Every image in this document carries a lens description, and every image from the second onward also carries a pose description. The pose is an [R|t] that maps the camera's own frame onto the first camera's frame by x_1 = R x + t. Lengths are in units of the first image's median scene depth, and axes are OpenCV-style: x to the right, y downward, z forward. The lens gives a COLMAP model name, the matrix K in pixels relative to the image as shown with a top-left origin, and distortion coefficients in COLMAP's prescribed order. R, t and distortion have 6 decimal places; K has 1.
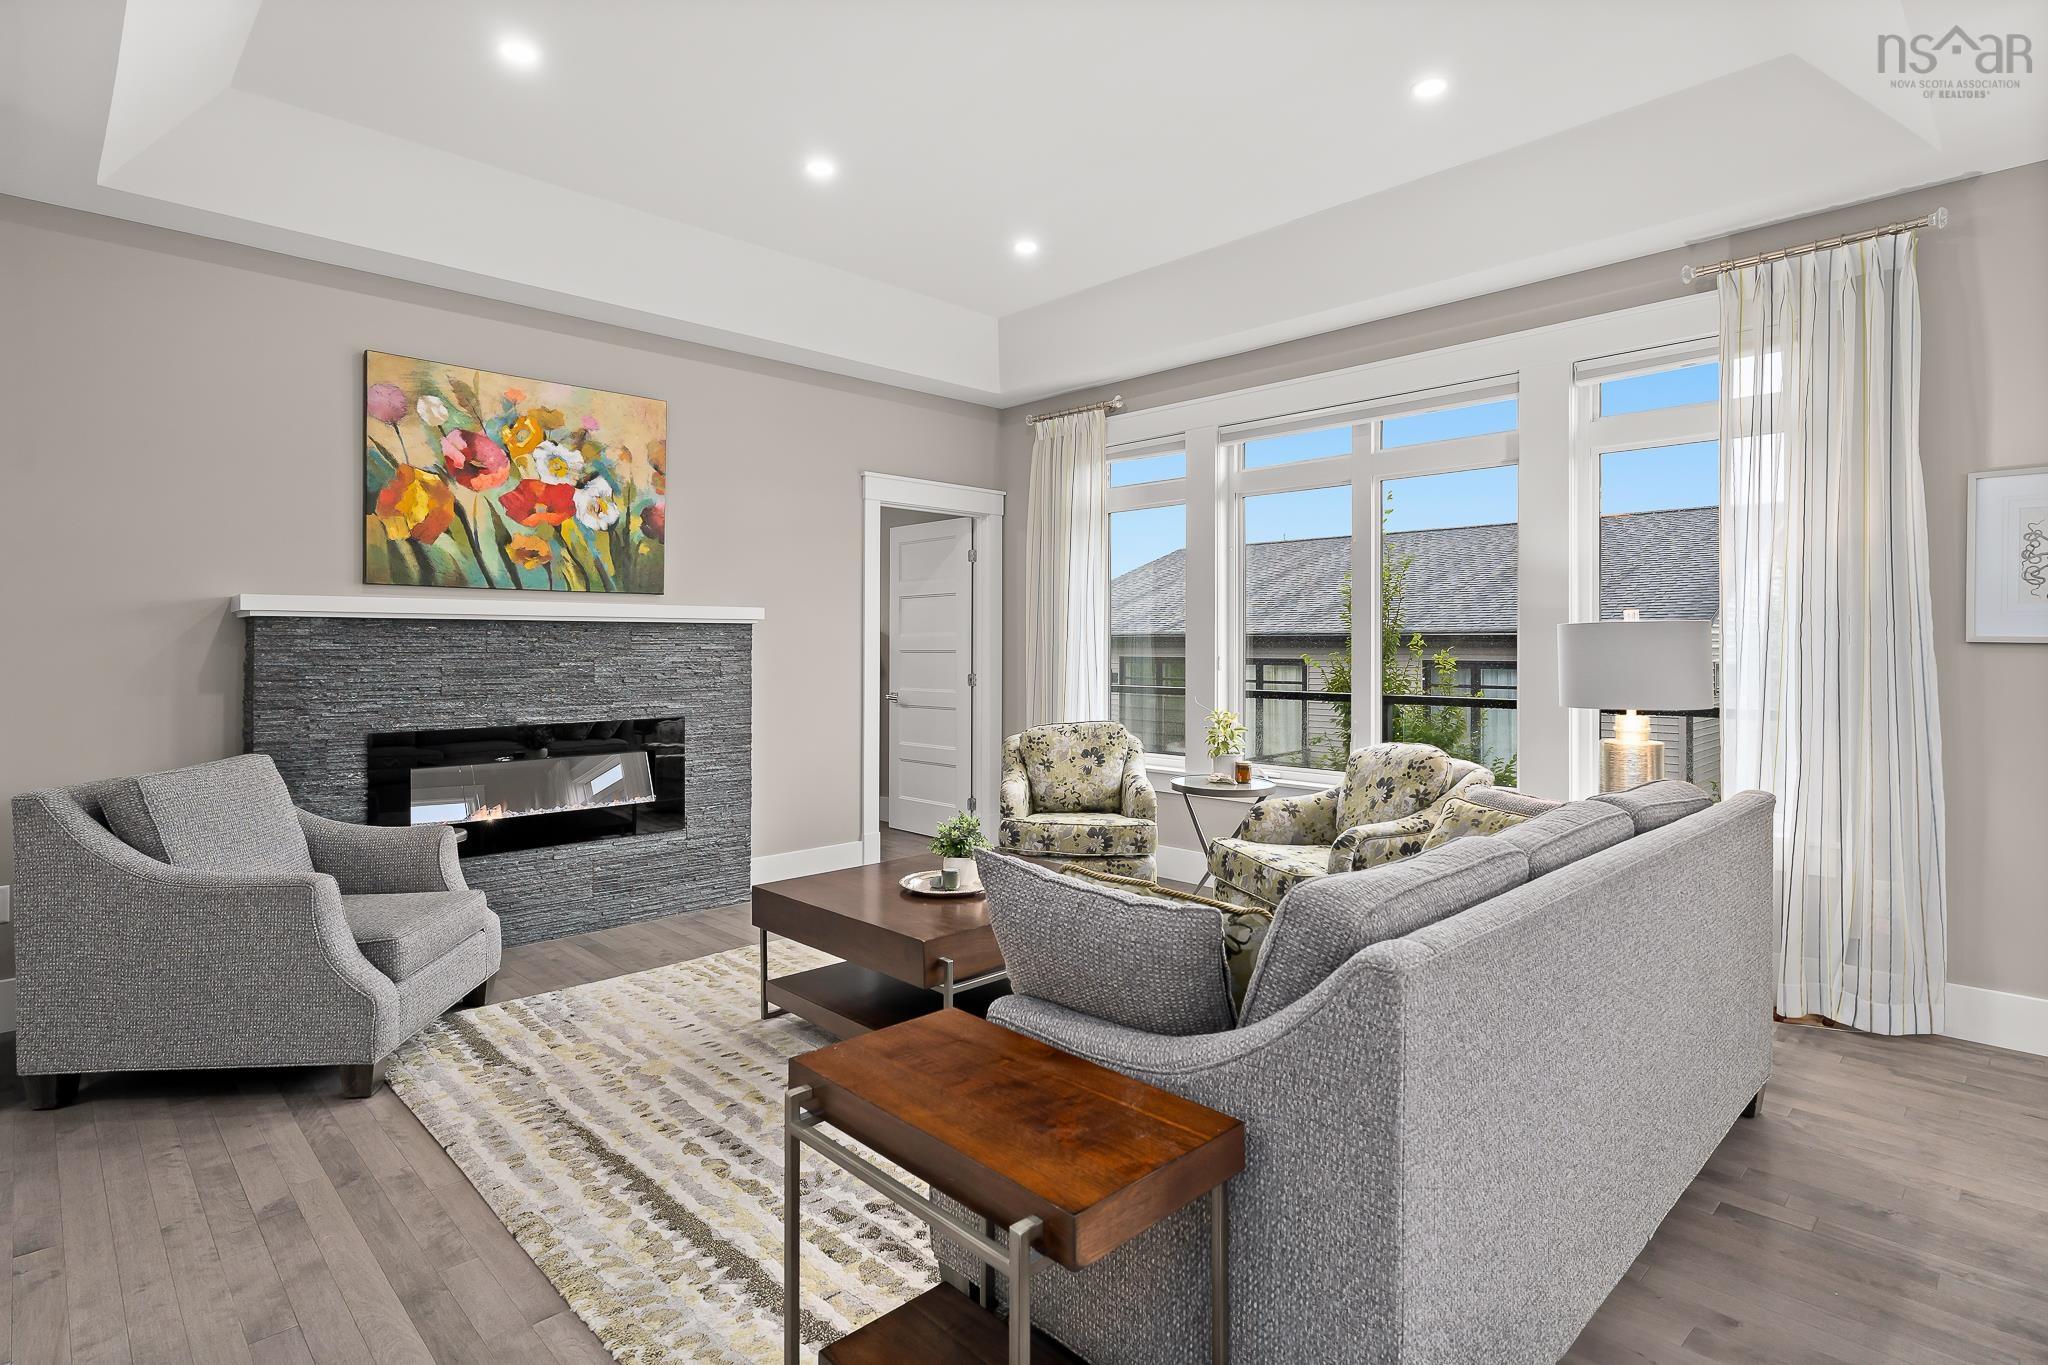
lens RADIAL K [[1013.5, 0, 998.0], [0, 1013.5, 644.3], [0, 0, 1]] dist [0.001934, 0.000229]
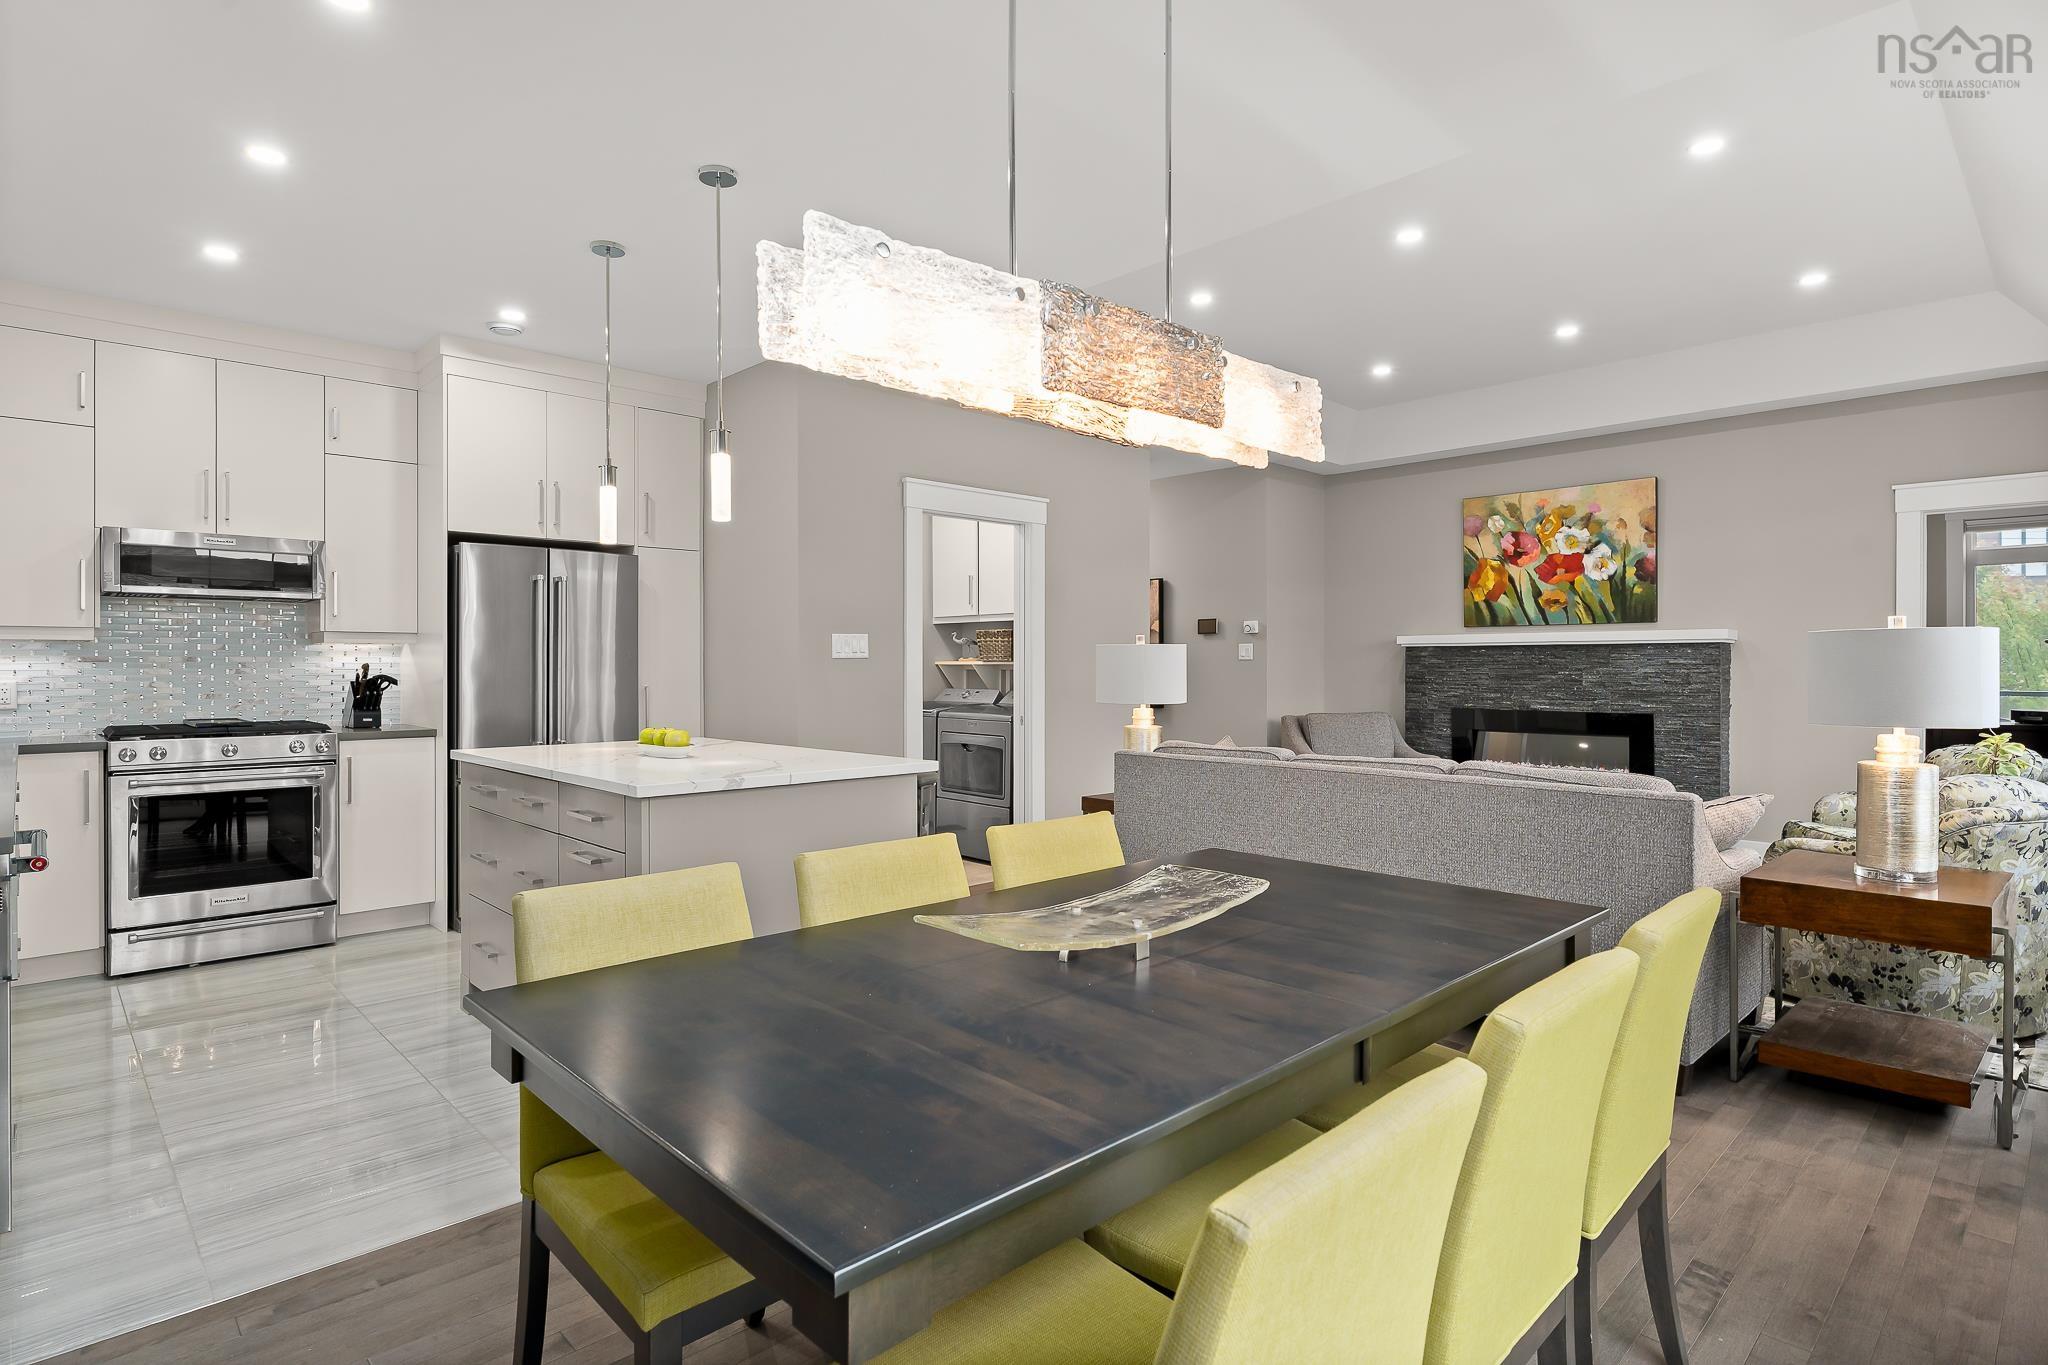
lens RADIAL K [[1071.6, 0, 1026.2], [0, 1071.6, 664.2], [0, 0, 1]] dist [0.000239, -0.001903]
pose [[0.006376, 0.000447, -0.999980, 1.174994], [0.001295, 0.999999, 0.000456, 0.004766], [0.999979, -0.001297, 0.006376, 0.180484]]
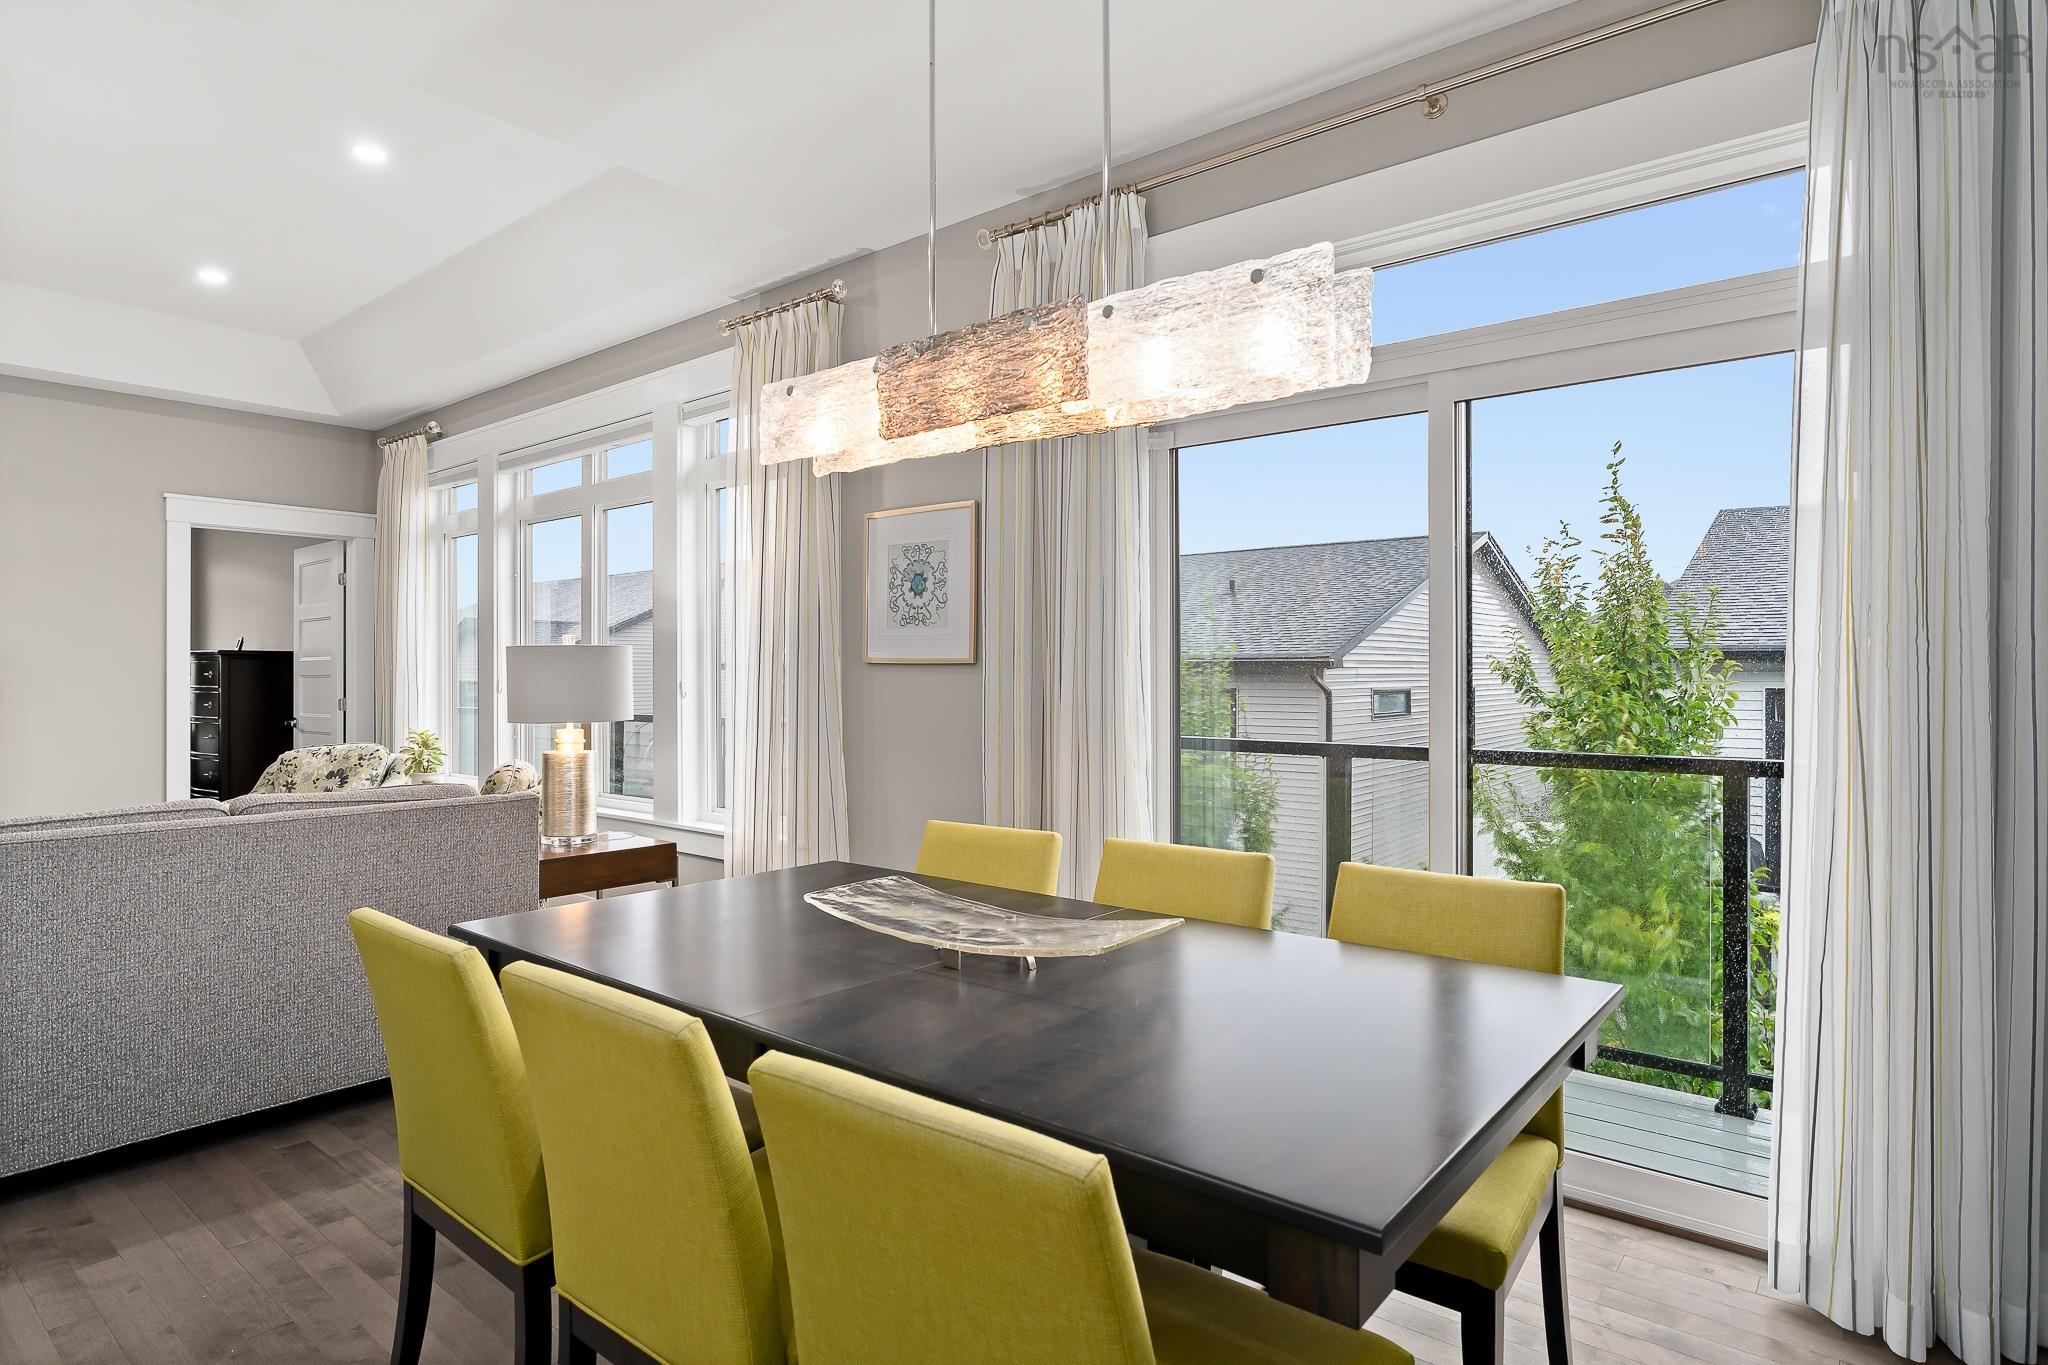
lens RADIAL K [[1072.5, 0, 1056.3], [0, 1072.5, 672.1], [0, 0, 1]] dist [-0.029079, 0.018503]
pose [[0.990408, -0.001226, 0.138168, 0.755993], [0.001175, 0.999999, 0.000451, 0.005989], [-0.138168, -0.000284, 0.990409, -0.175755]]
